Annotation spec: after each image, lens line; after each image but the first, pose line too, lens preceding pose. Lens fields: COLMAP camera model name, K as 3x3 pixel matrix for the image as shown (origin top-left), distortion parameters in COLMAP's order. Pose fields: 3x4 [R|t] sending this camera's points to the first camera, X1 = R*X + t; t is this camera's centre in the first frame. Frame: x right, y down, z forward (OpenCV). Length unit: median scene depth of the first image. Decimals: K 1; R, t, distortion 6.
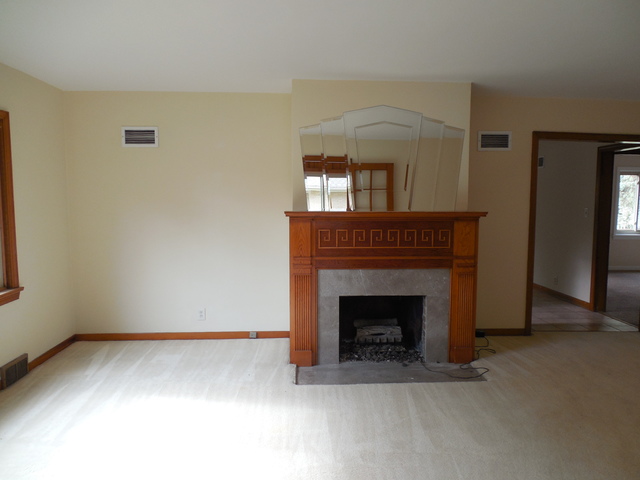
lens RADIAL K [[476.3, 0, 320.0], [0, 476.3, 240.0], [0, 0, 1]] dist [-0.000909, -0.001085]
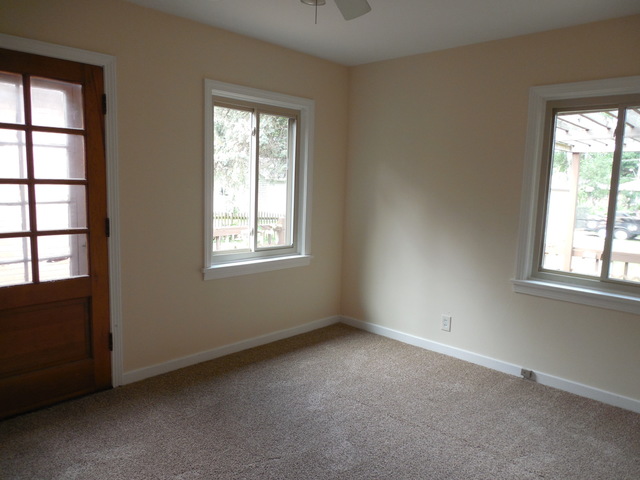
lens RADIAL K [[476.3, 0, 320.0], [0, 476.3, 240.0], [0, 0, 1]] dist [-0.000909, -0.001085]
pose [[0.729361, -0.062576, 0.681261, 0.425056], [0.031579, 0.997826, 0.057845, -0.050106], [-0.683399, -0.020677, 0.729752, 0.660589]]
